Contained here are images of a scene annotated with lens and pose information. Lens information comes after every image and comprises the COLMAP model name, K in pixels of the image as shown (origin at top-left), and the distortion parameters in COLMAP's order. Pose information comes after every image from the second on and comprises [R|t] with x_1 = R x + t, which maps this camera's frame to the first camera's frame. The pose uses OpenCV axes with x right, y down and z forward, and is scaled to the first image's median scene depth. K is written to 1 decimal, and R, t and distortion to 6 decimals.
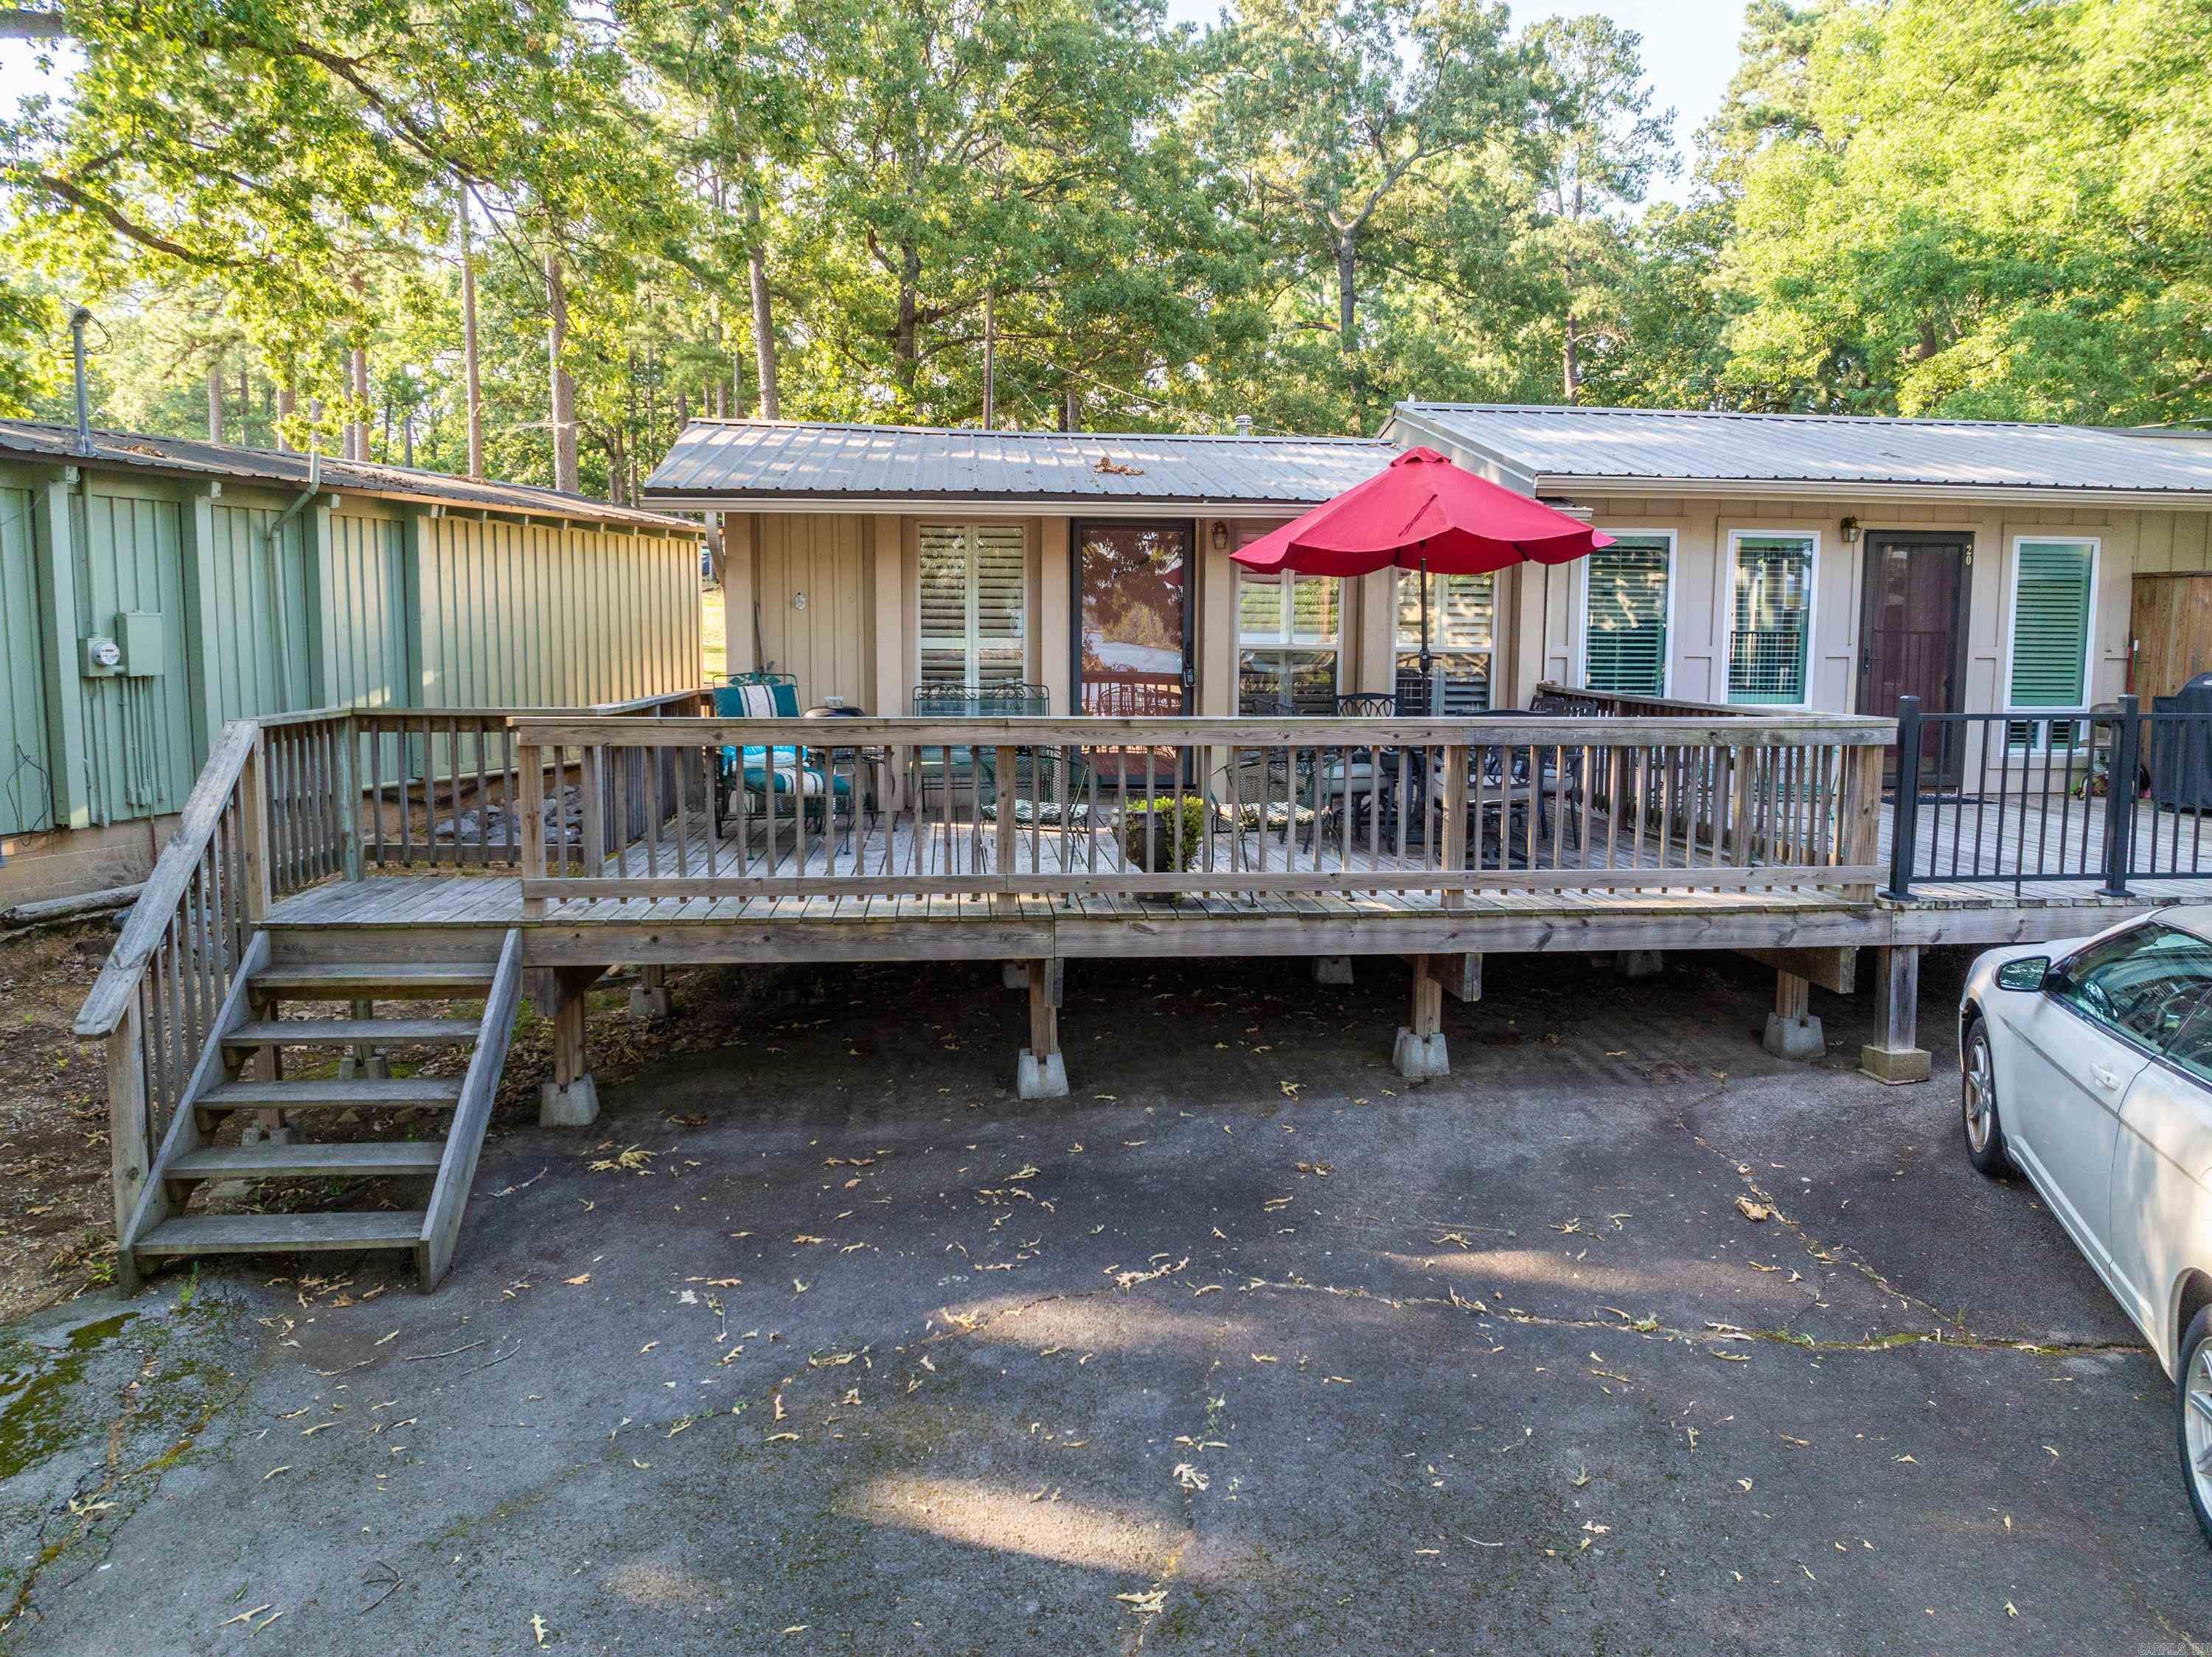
lens RADIAL K [[1531.4, 0, 1106.0], [0, 1531.4, 828.5], [0, 0, 1]] dist [-0.049355, 0.016560]
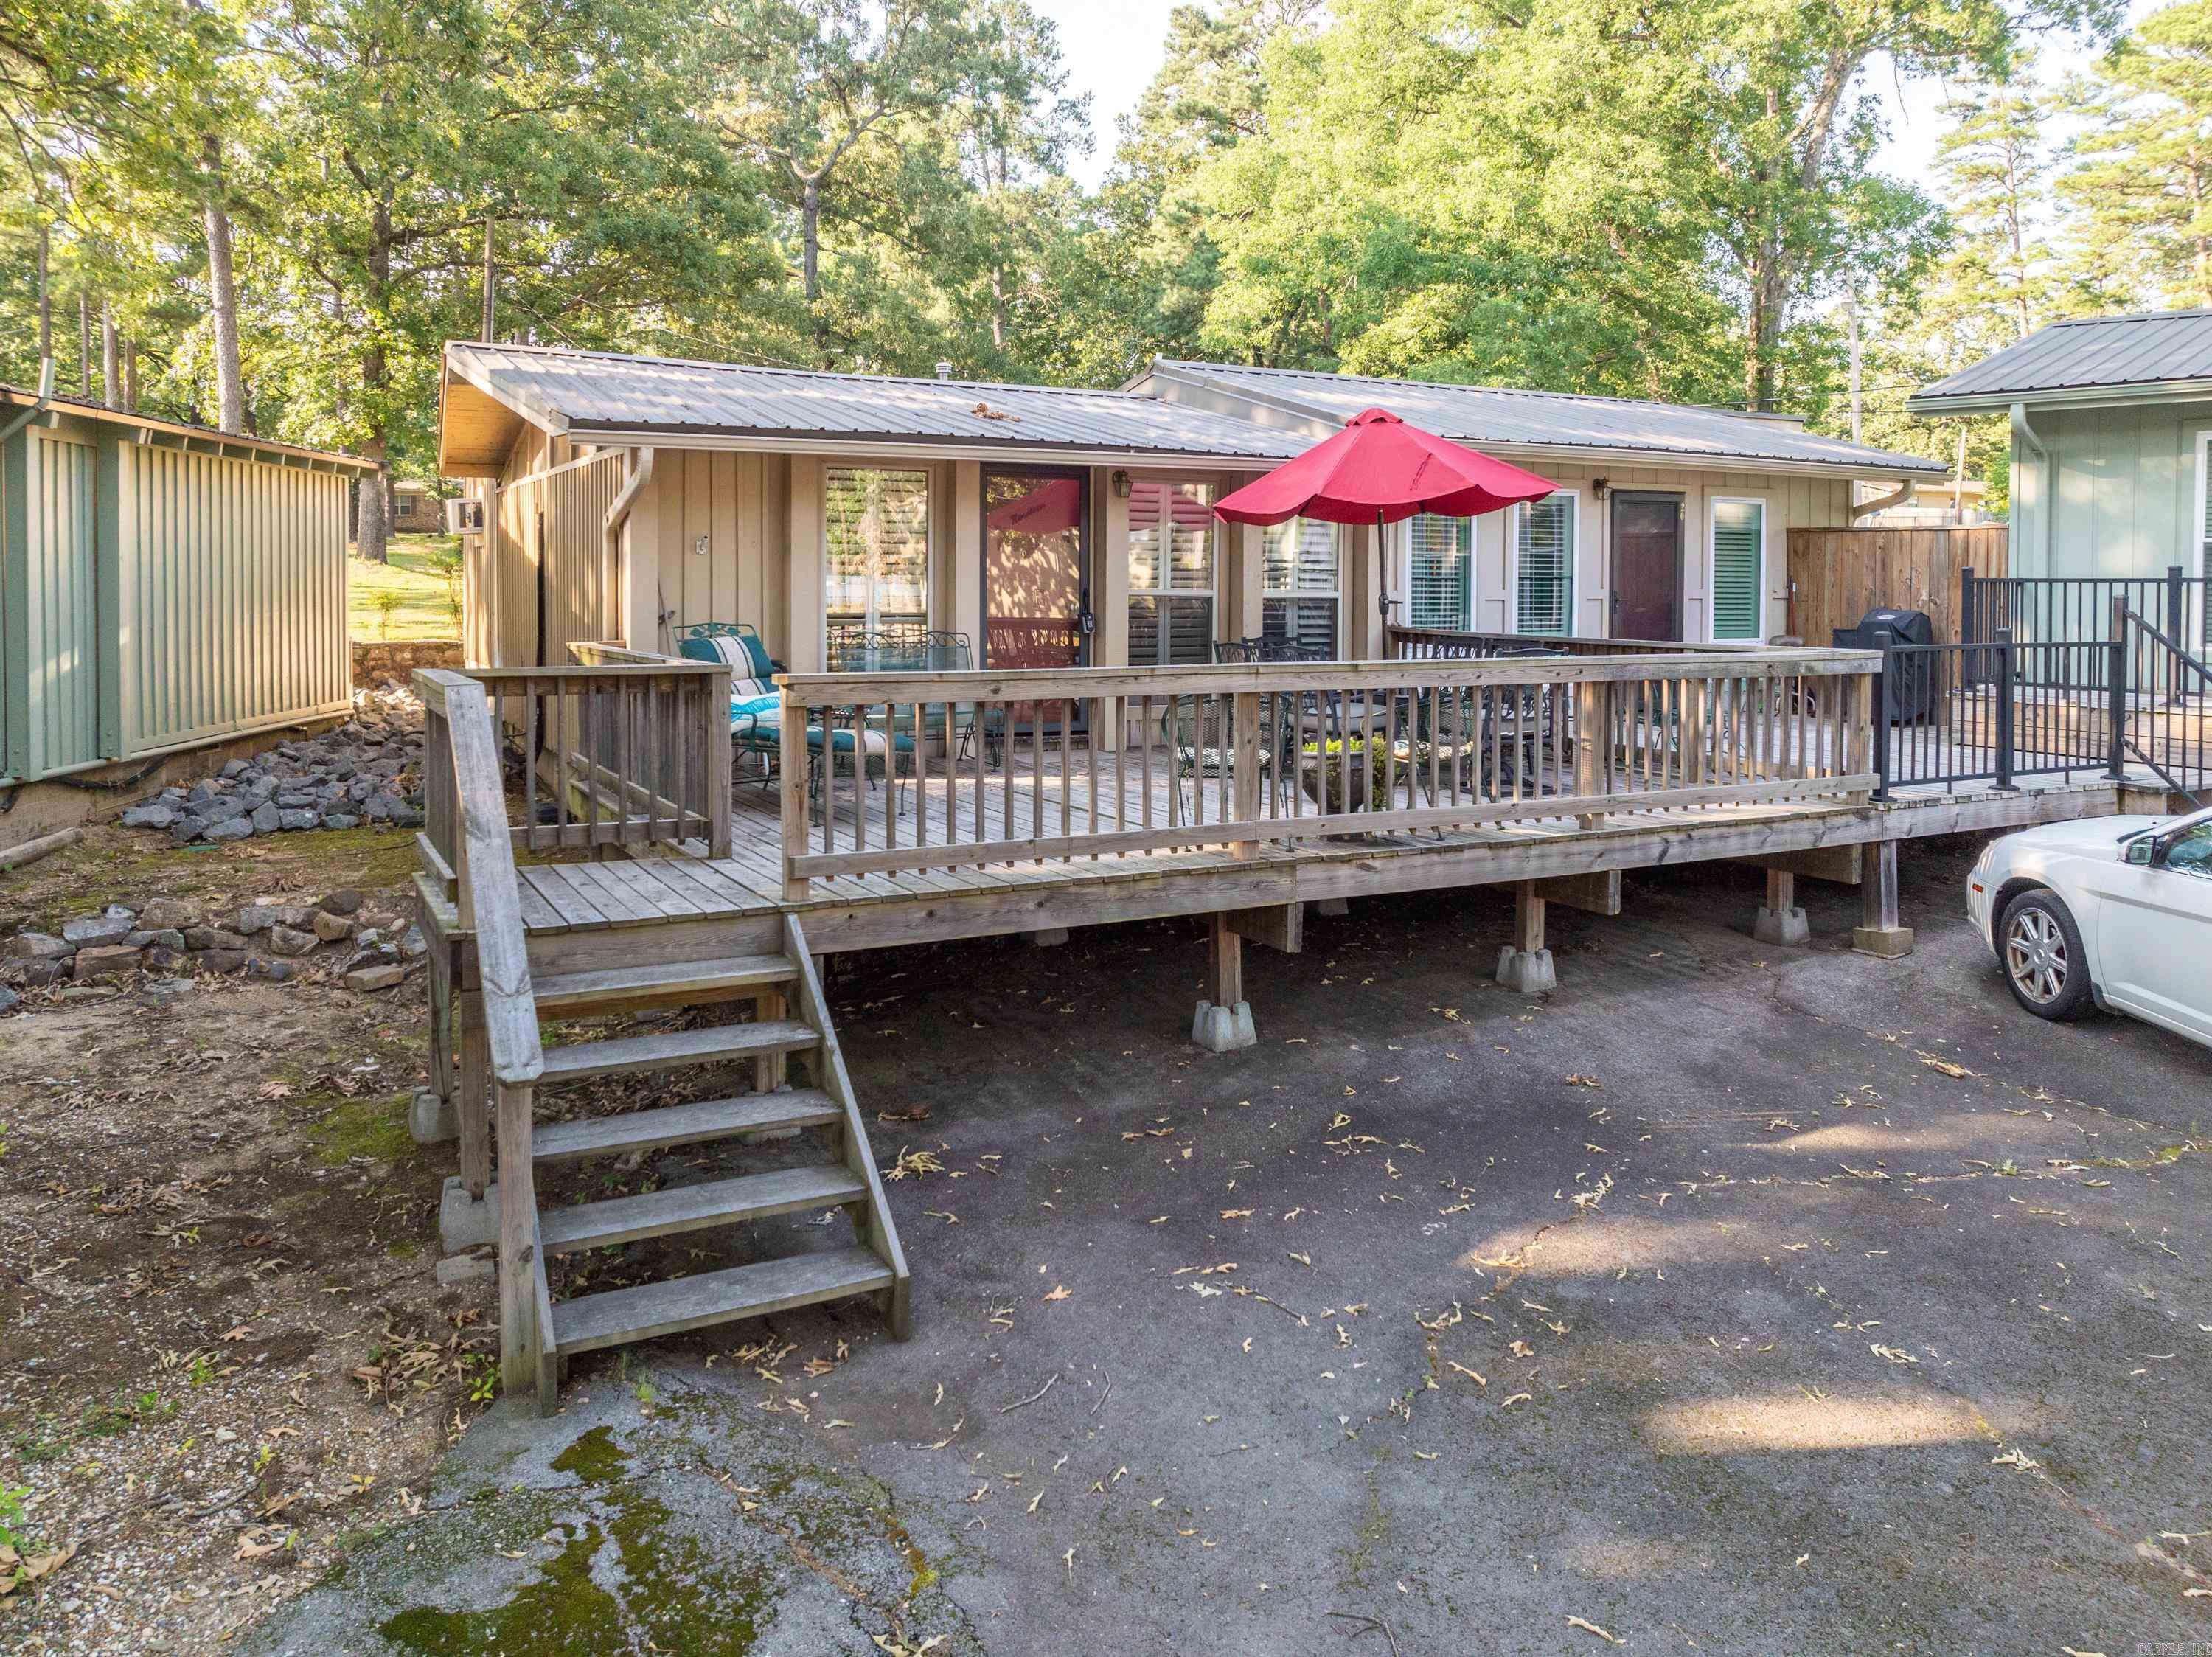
lens RADIAL K [[1553.2, 0, 1105.5], [0, 1553.2, 649.8], [0, 0, 1]] dist [-0.034171, 0.003596]
pose [[0.933495, -0.015843, 0.358240, -0.471183], [0.044936, 0.996317, -0.073030, -0.010916], [-0.355764, 0.084270, 0.930769, 0.077741]]
